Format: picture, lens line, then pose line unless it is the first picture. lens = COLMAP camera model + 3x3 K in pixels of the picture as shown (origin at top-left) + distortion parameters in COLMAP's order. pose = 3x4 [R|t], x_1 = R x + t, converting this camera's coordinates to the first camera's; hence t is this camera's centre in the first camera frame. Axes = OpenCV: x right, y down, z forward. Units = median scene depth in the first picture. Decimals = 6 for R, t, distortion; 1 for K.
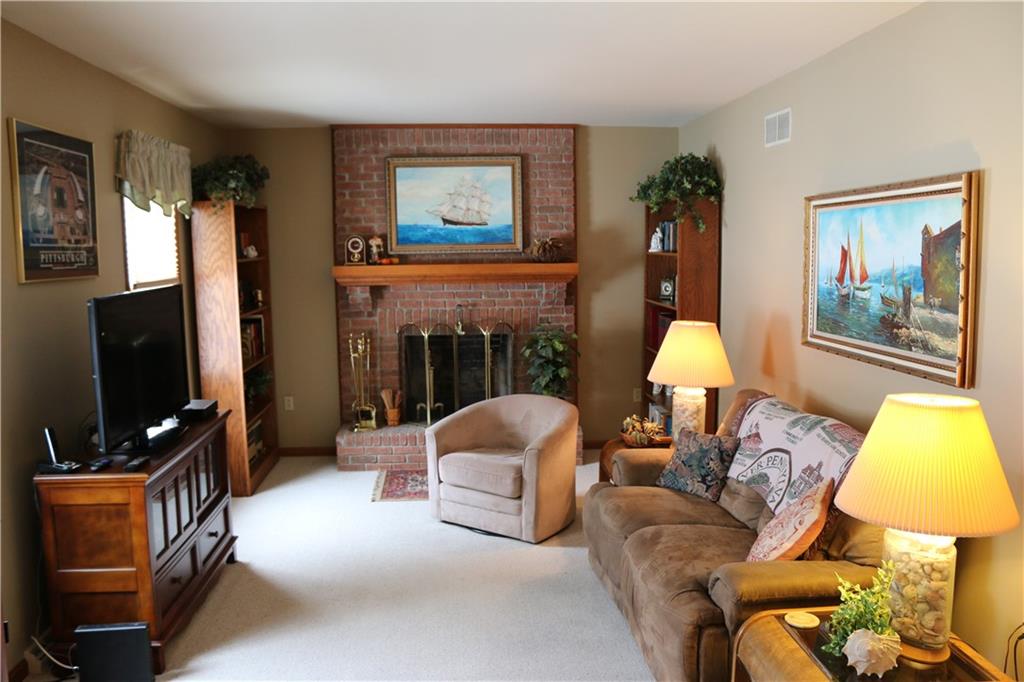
lens RADIAL K [[799.6, 0, 512.0], [0, 799.6, 341.0], [0, 0, 1]] dist [-0.151673, 0.002250]
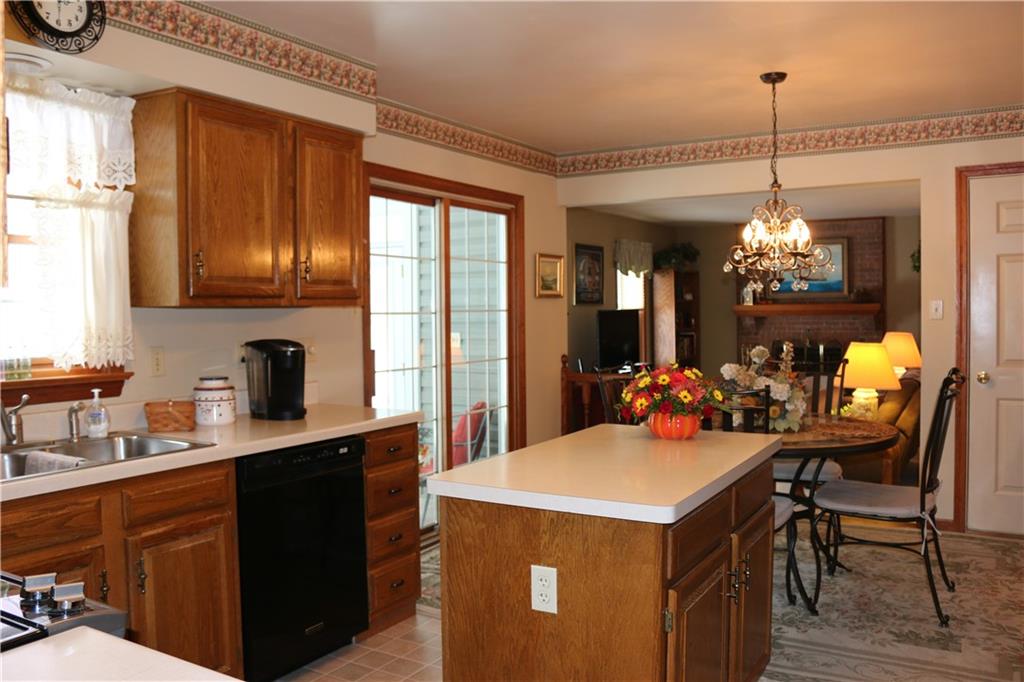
lens RADIAL K [[836.0, 0, 512.0], [0, 836.0, 341.0], [0, 0, 1]] dist [-0.004894, -0.003116]
pose [[0.813802, 0.026014, -0.580559, 0.447936], [-0.067431, 0.996477, -0.049870, 0.109002], [0.577217, 0.079732, 0.812689, -0.769822]]
